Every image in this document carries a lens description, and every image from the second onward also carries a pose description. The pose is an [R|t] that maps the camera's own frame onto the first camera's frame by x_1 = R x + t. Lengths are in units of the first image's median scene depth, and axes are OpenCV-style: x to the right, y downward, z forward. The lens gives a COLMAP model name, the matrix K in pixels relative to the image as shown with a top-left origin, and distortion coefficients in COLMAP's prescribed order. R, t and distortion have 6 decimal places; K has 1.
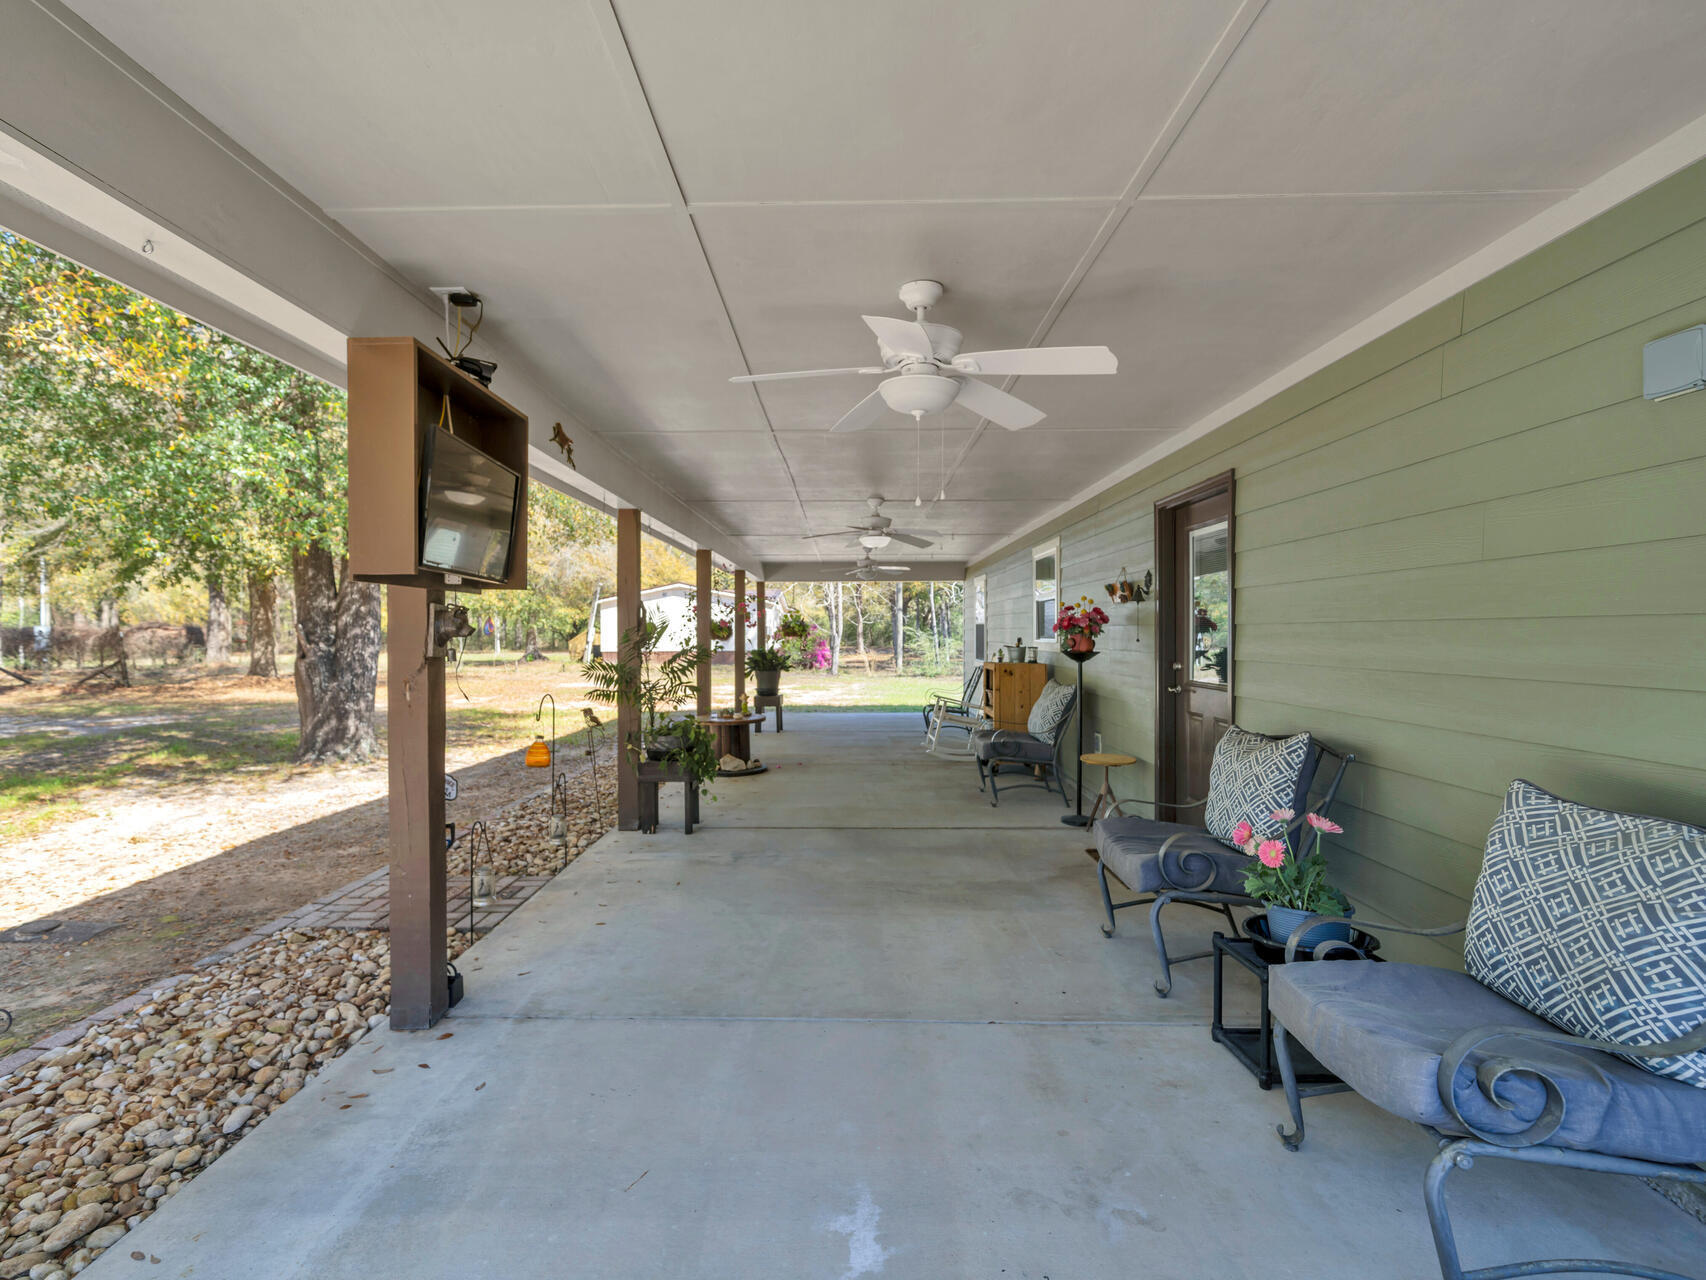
lens RADIAL K [[783.2, 0, 826.8], [0, 783.2, 638.4], [0, 0, 1]] dist [-0.000773, -0.000281]
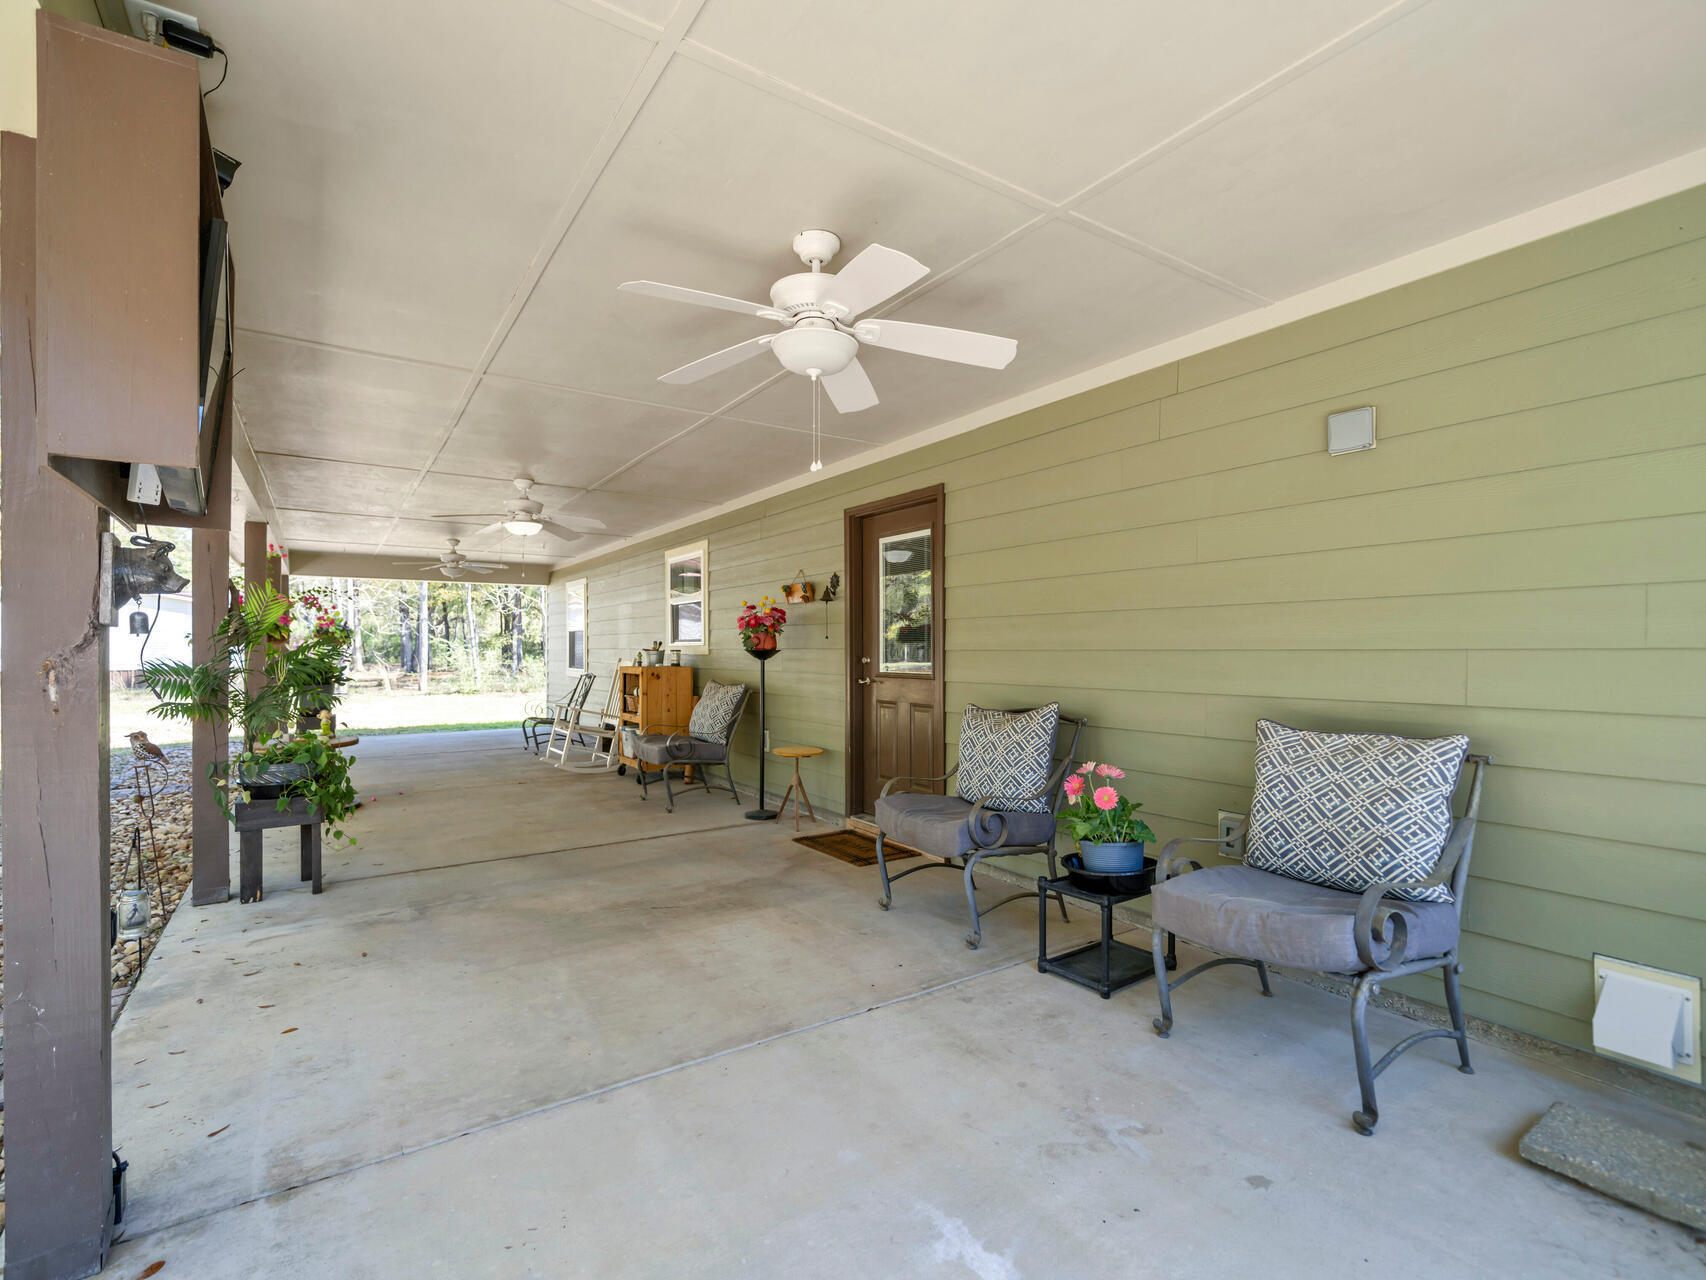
lens RADIAL K [[783.2, 0, 826.8], [0, 783.2, 638.4], [0, 0, 1]] dist [-0.000773, -0.000281]
pose [[0.826244, 0.008923, 0.563241, -0.258367], [0.002631, 0.999802, -0.019699, 0.031181], [-0.563306, 0.017758, 0.826058, 0.143544]]
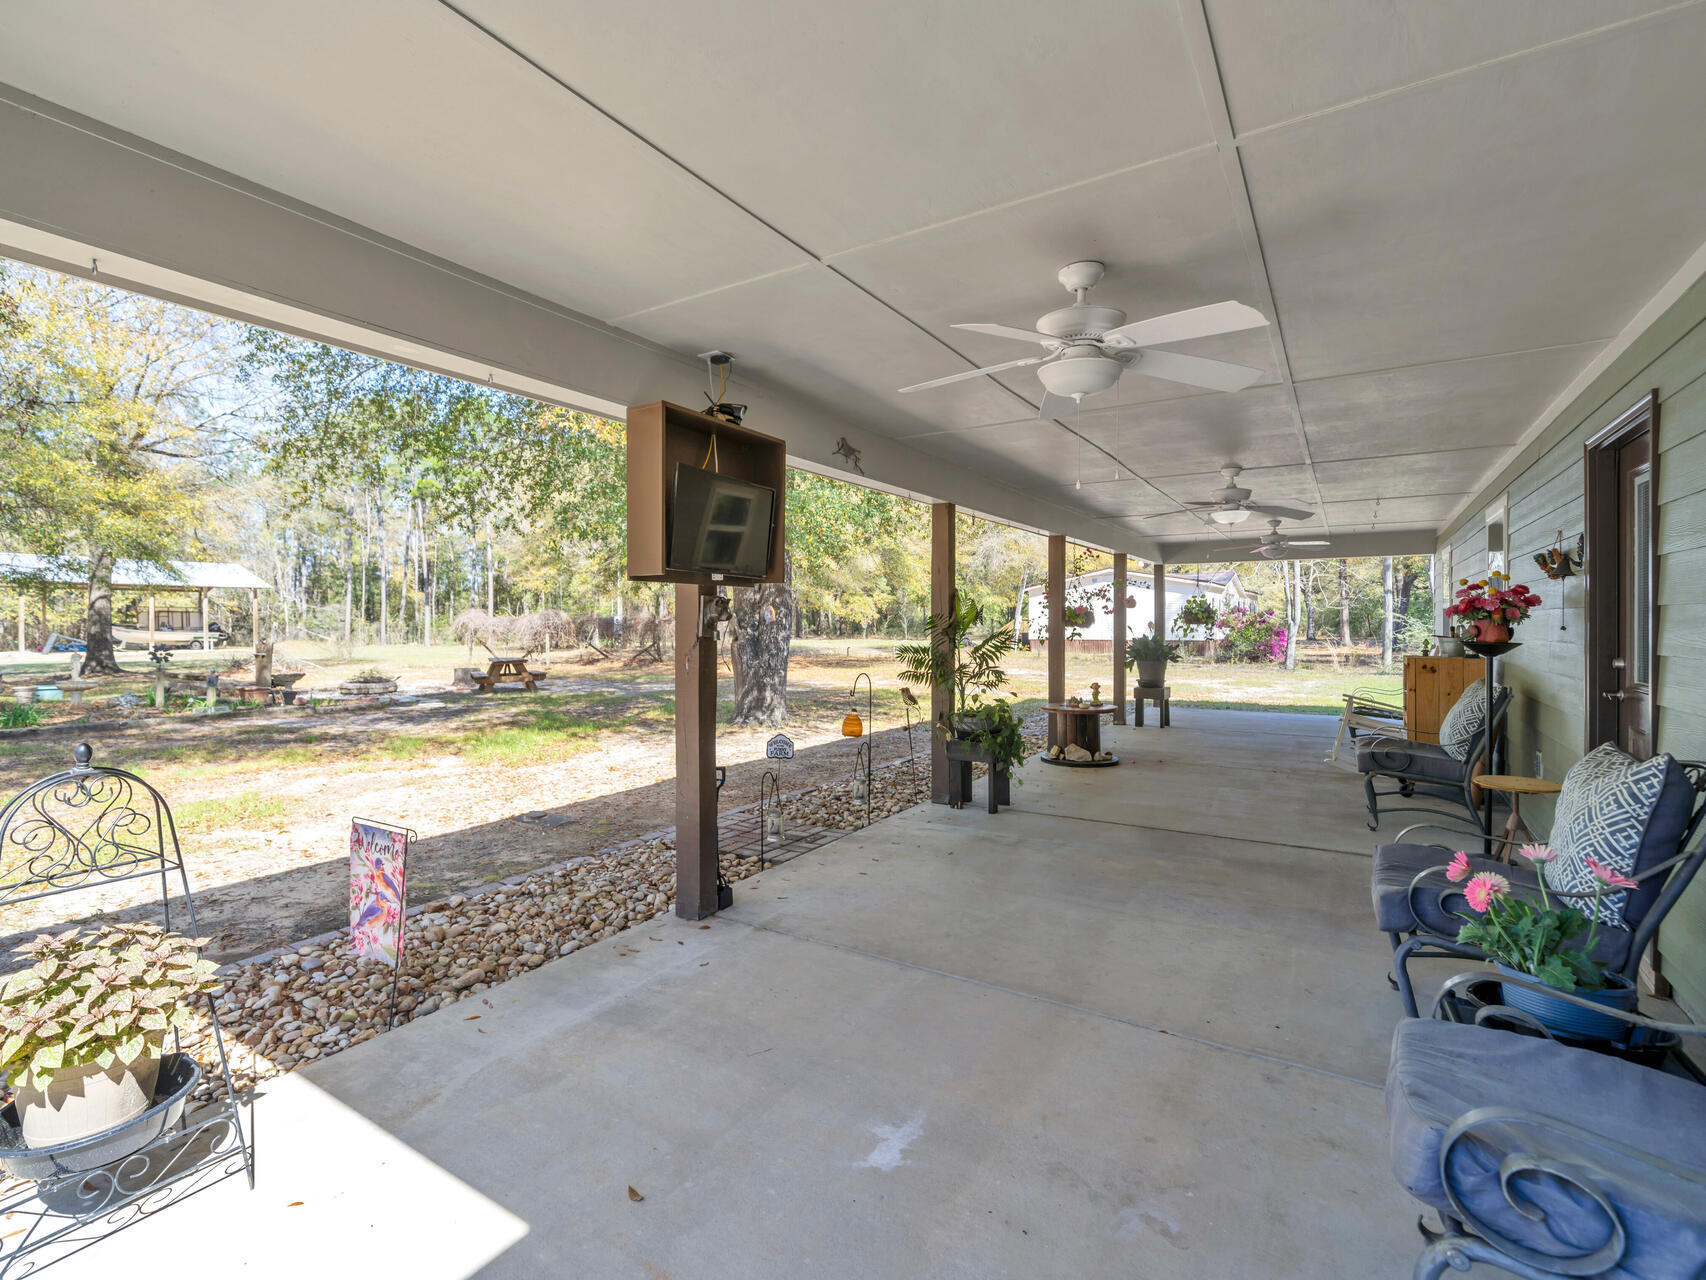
lens RADIAL K [[797.7, 0, 826.0], [0, 797.7, 627.4], [0, 0, 1]] dist [-0.002299, 0.000058]
pose [[0.853775, 0.003978, -0.520628, 0.240505], [-0.003389, 0.999992, 0.002083, 0.003134], [0.520632, -0.000014, 0.853781, -0.018492]]
